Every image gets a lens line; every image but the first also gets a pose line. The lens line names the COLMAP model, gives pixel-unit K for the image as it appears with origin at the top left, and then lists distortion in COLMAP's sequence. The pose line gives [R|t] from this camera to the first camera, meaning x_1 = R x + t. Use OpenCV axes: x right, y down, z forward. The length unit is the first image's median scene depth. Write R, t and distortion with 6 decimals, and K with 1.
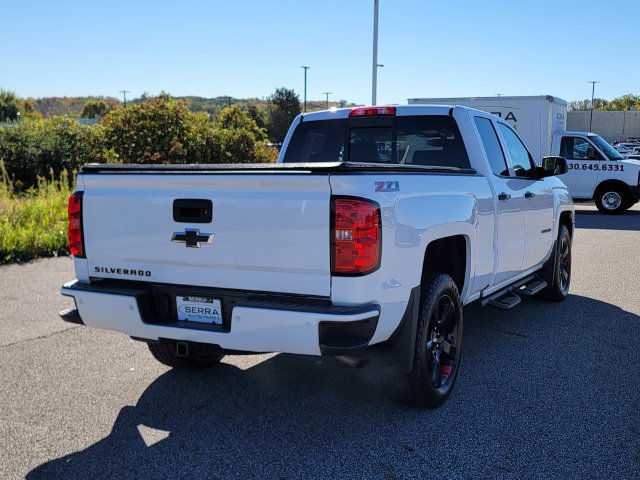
lens RADIAL K [[762.4, 0, 320.0], [0, 762.4, 240.0], [0, 0, 1]] dist [0.092506, -0.028394]
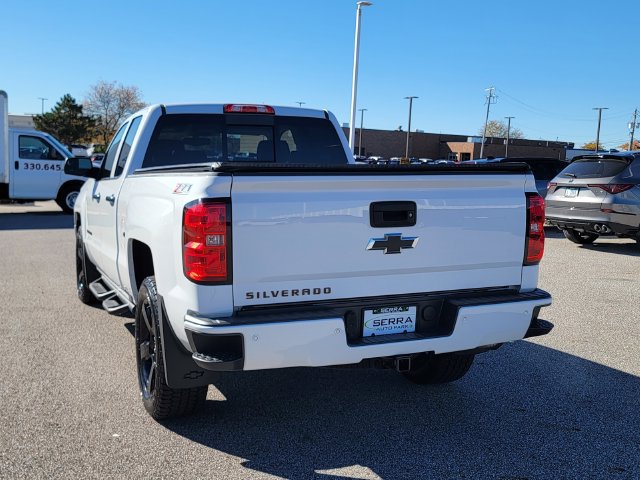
lens RADIAL K [[762.4, 0, 320.0], [0, 762.4, 240.0], [0, 0, 1]] dist [0.092506, -0.028394]
pose [[0.614817, -0.071430, 0.785428, -0.918455], [0.071252, 0.996848, 0.034883, -0.044038], [-0.785445, 0.034517, 0.617969, 0.486762]]
